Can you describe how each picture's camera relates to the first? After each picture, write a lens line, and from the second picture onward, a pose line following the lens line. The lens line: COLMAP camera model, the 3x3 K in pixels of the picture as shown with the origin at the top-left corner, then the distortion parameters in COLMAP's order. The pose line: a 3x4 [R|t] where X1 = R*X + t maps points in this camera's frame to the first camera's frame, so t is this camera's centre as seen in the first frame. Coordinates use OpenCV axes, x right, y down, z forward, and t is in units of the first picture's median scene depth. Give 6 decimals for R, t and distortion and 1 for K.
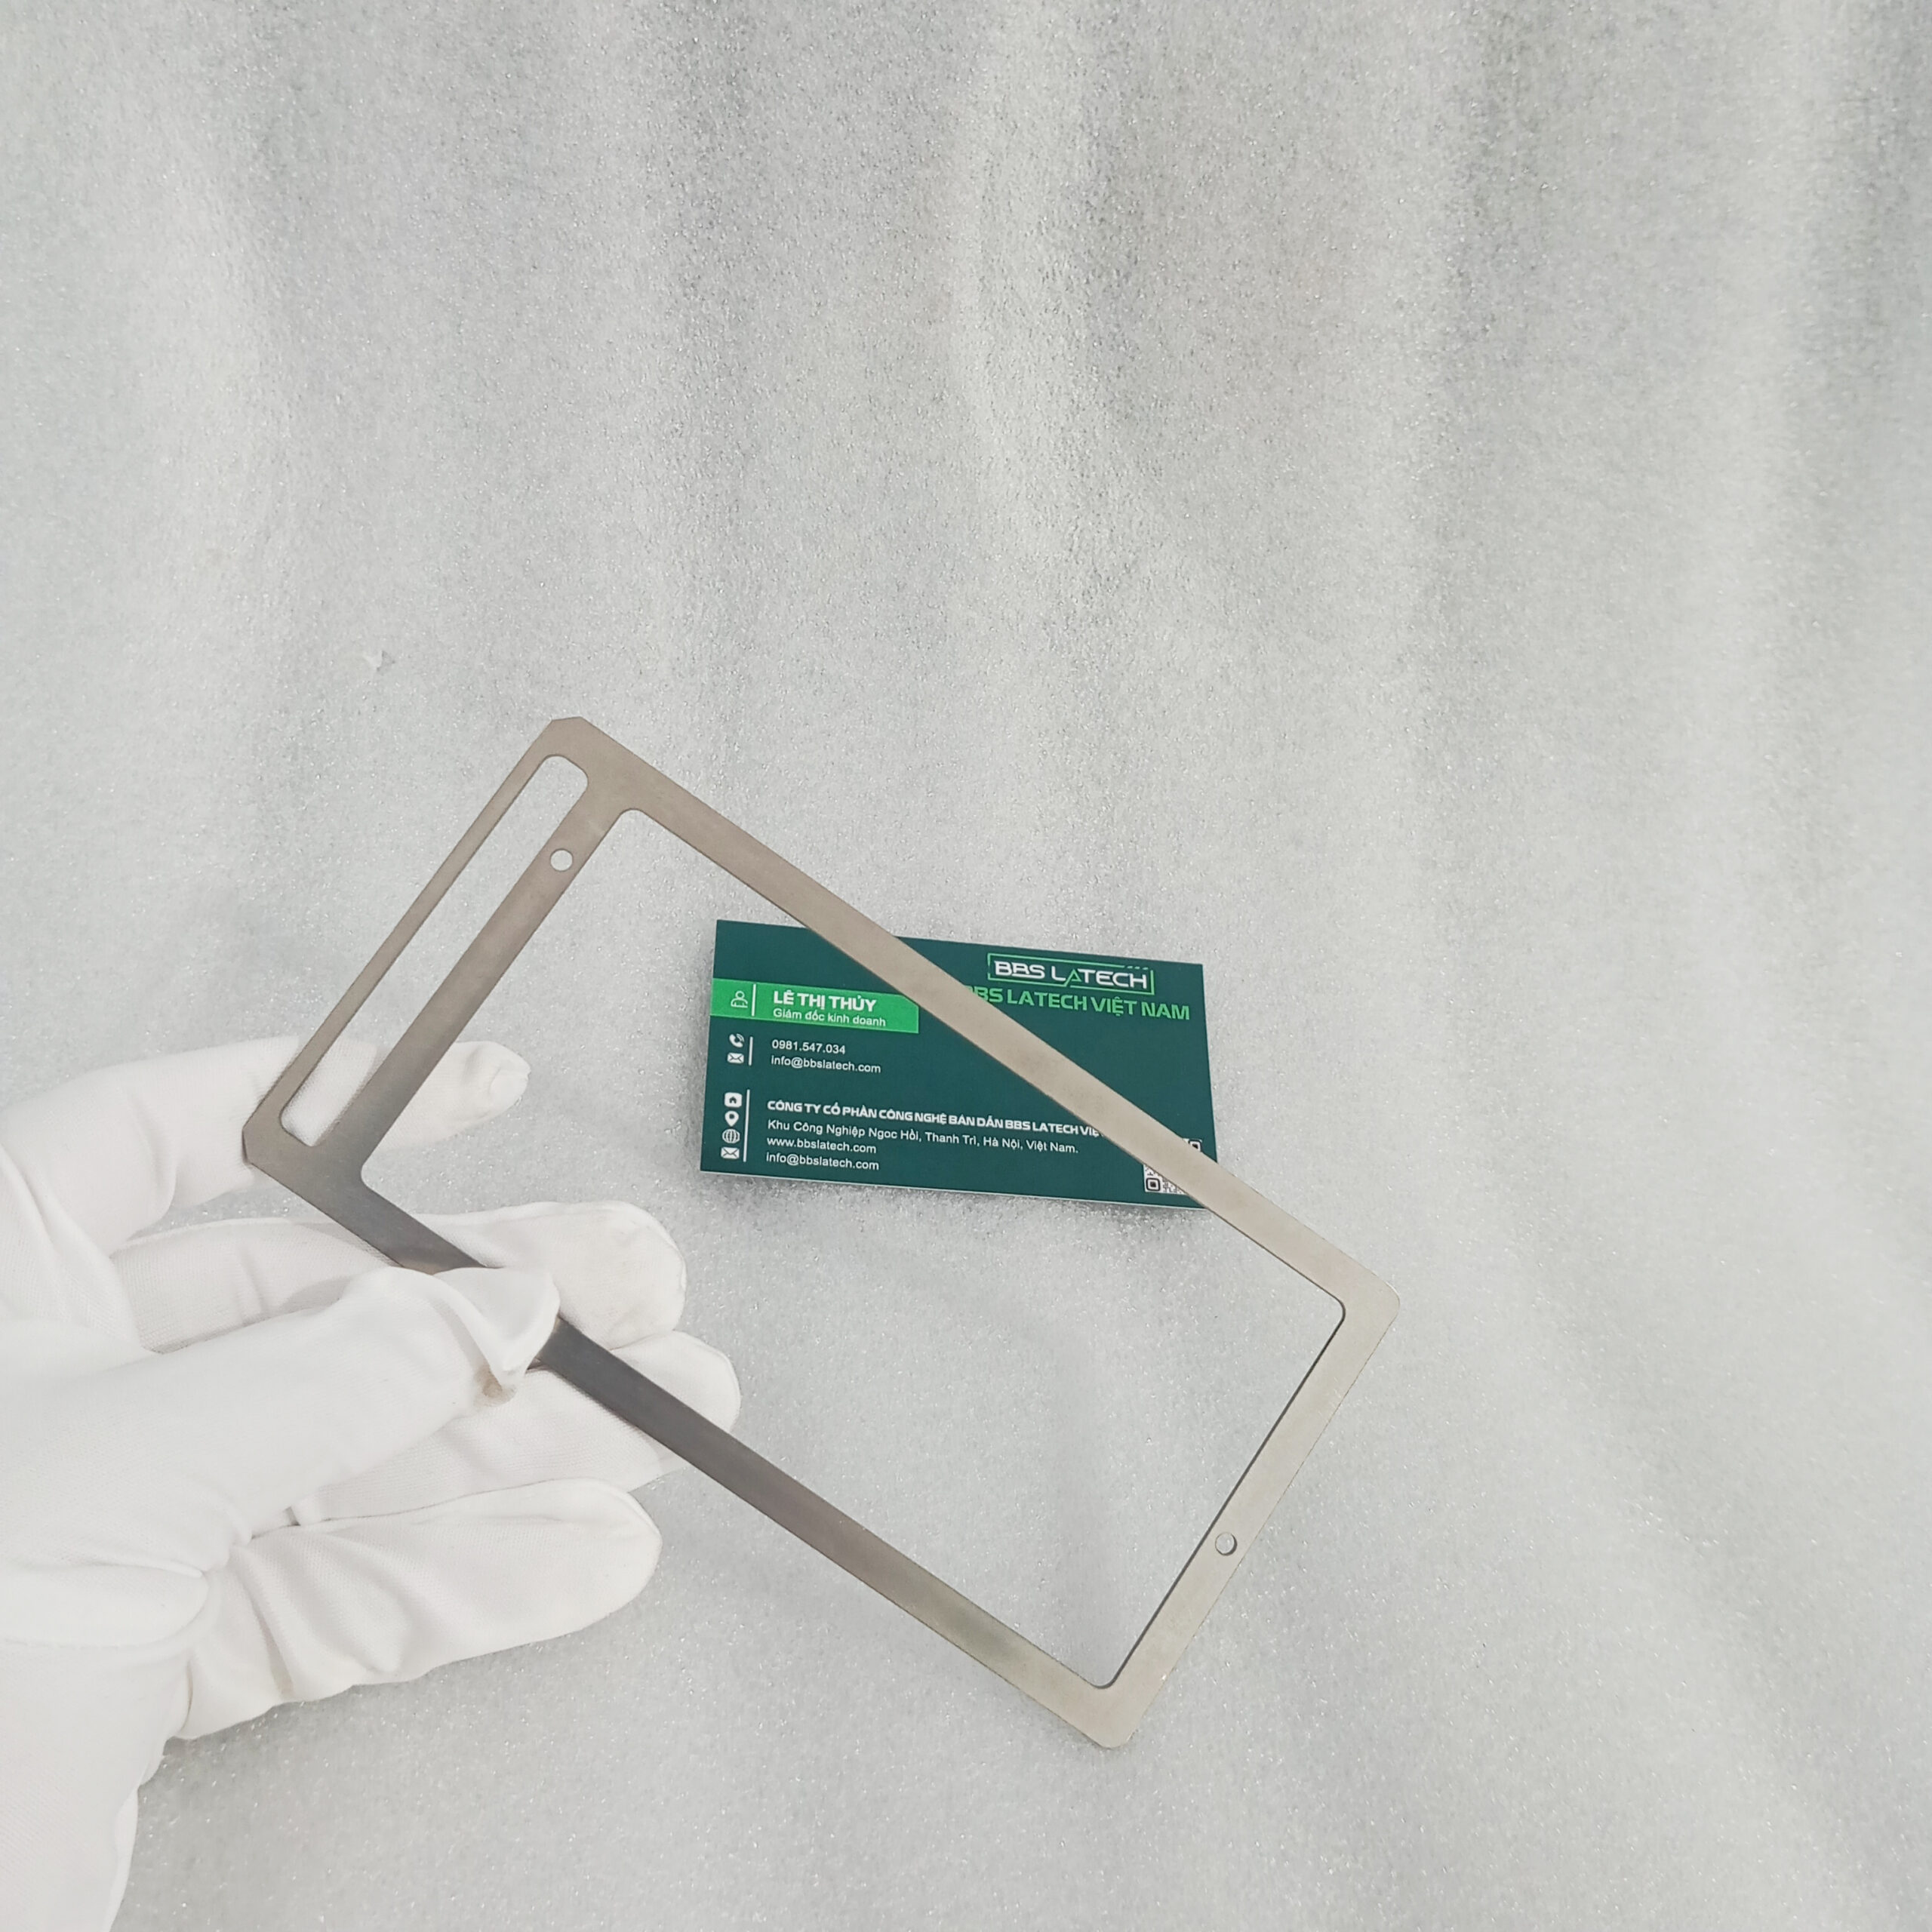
lens RADIAL K [[2345.3, 0, 985.9], [0, 2345.3, 981.5], [0, 0, 1]] dist [0.022633, 0.000000]
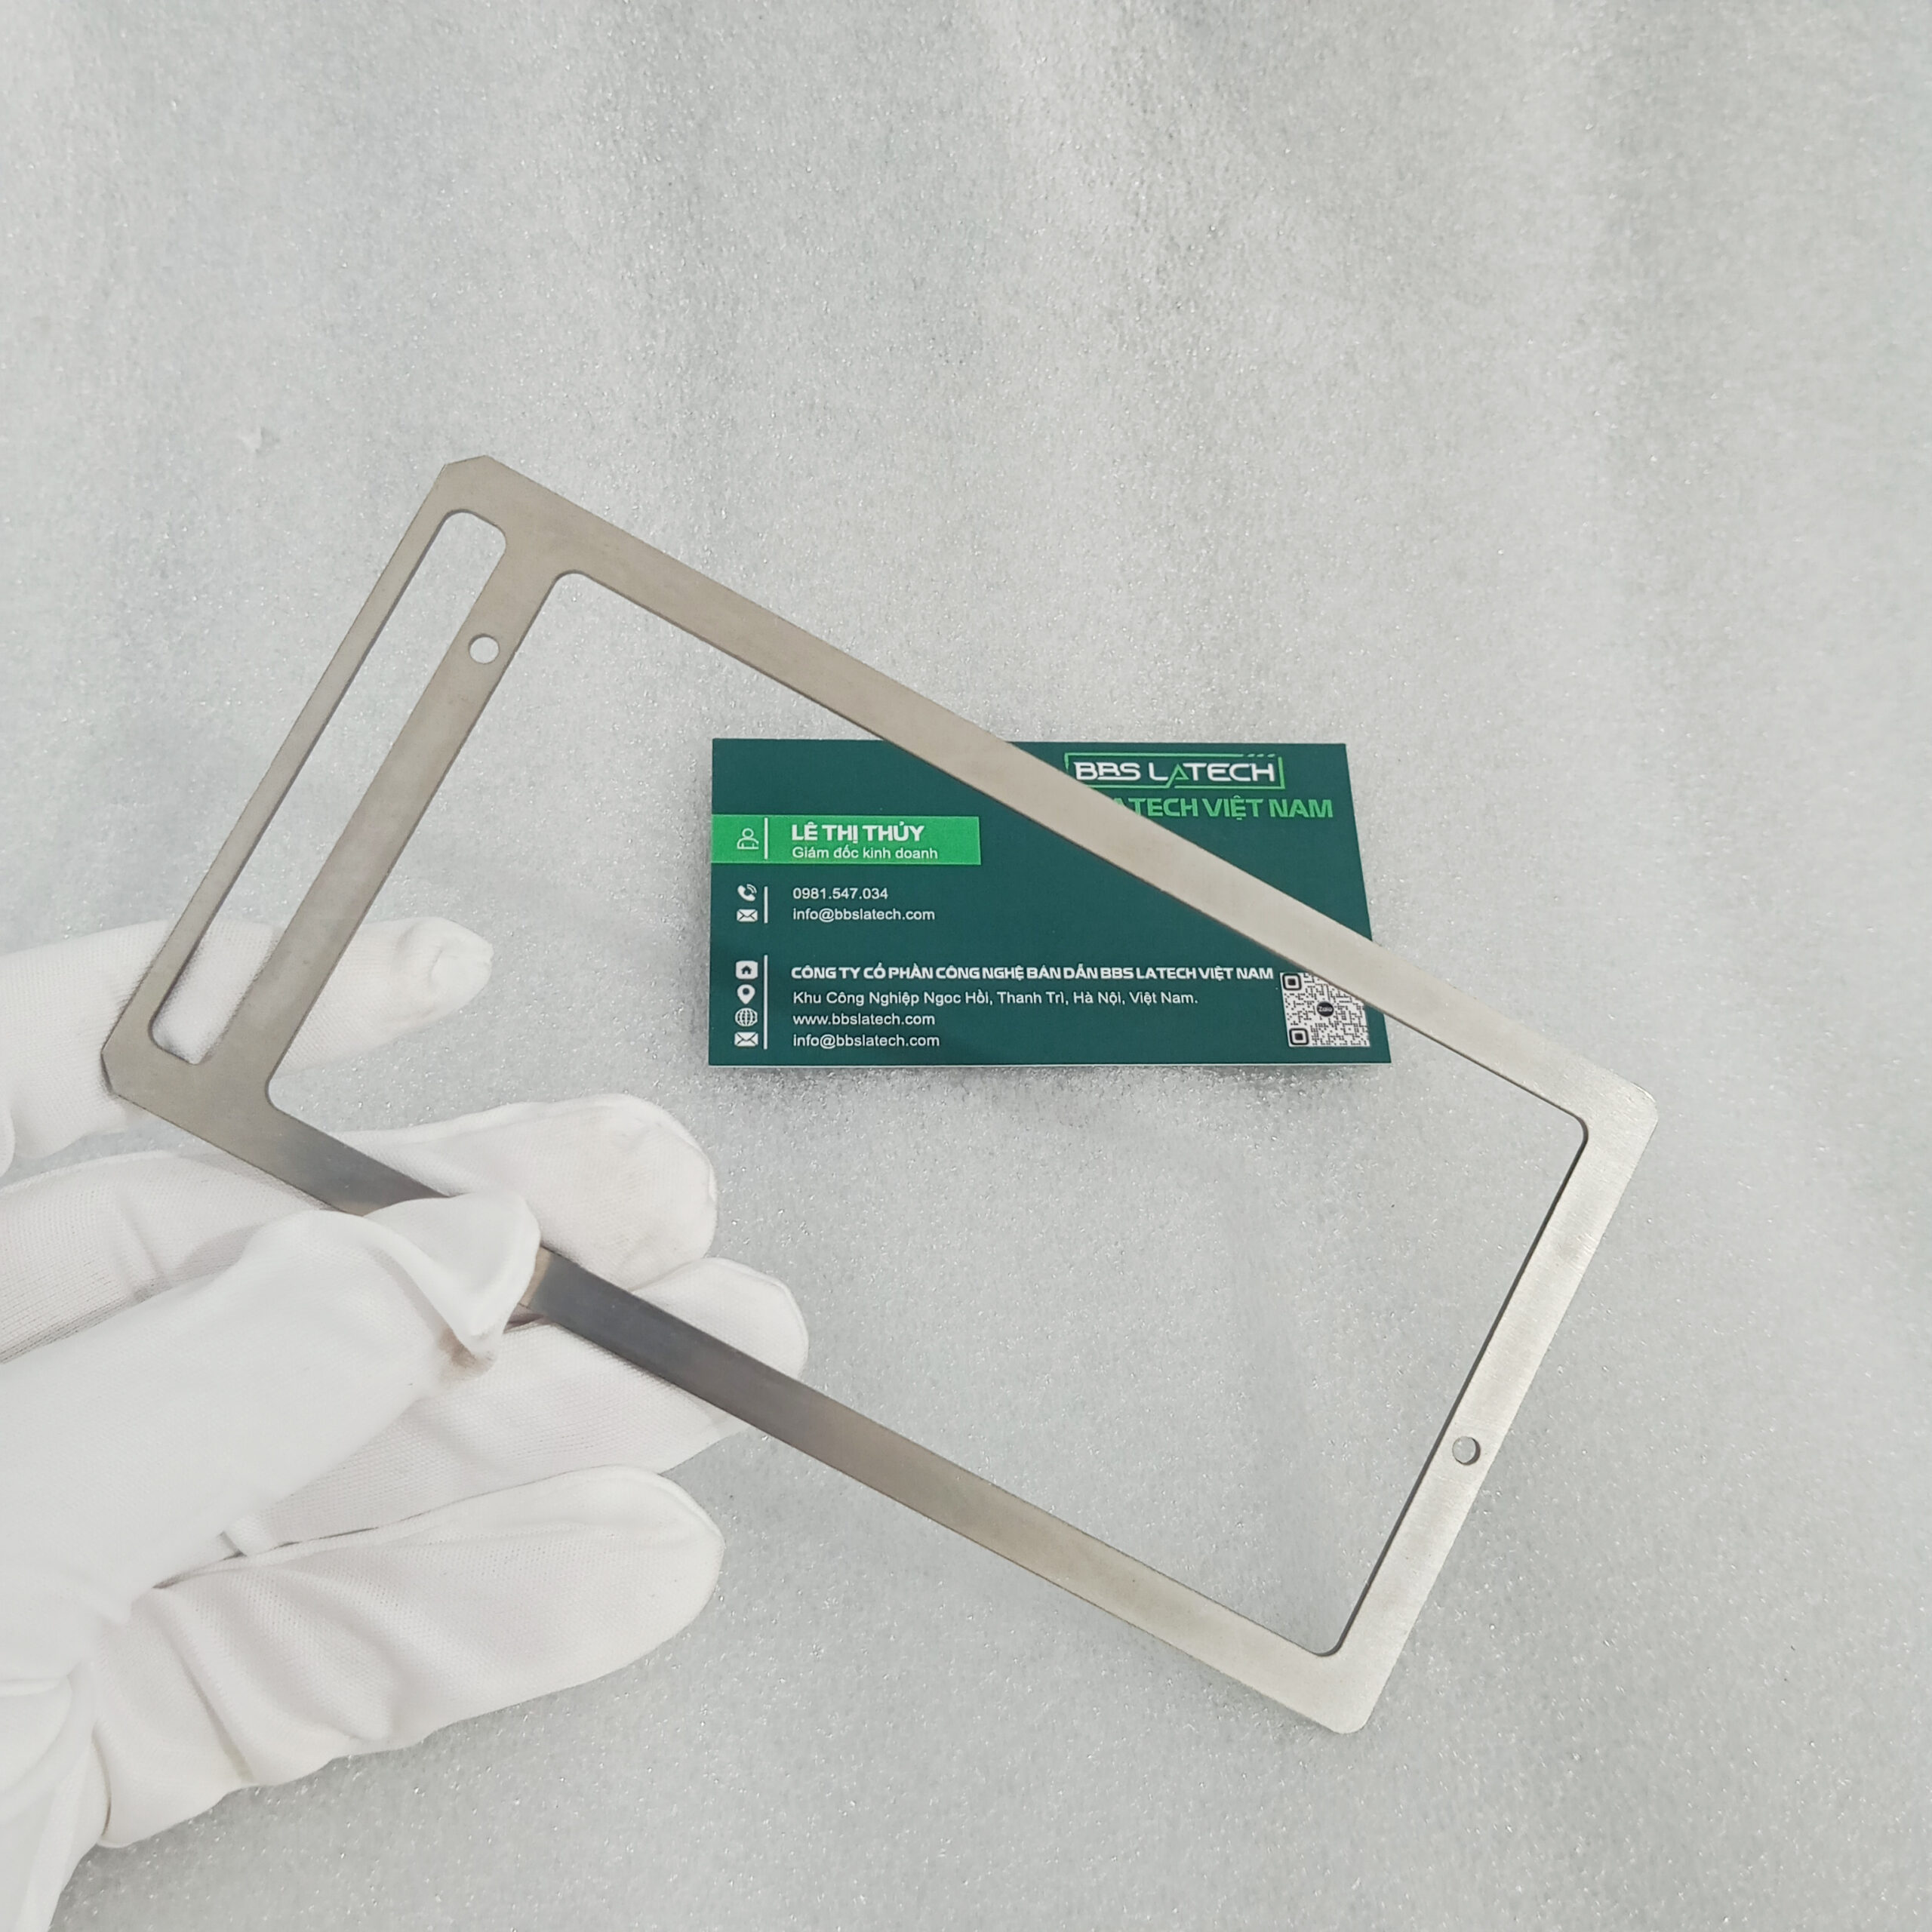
lens RADIAL K [[2345.3, 0, 955.6], [0, 2345.3, 998.9], [0, 0, 1]] dist [0.022633, 0.000000]
pose [[0.993895, -0.073549, -0.082241, 0.023323], [0.080895, 0.992662, 0.089883, -0.004008], [0.075027, -0.095987, 0.992551, 0.226895]]
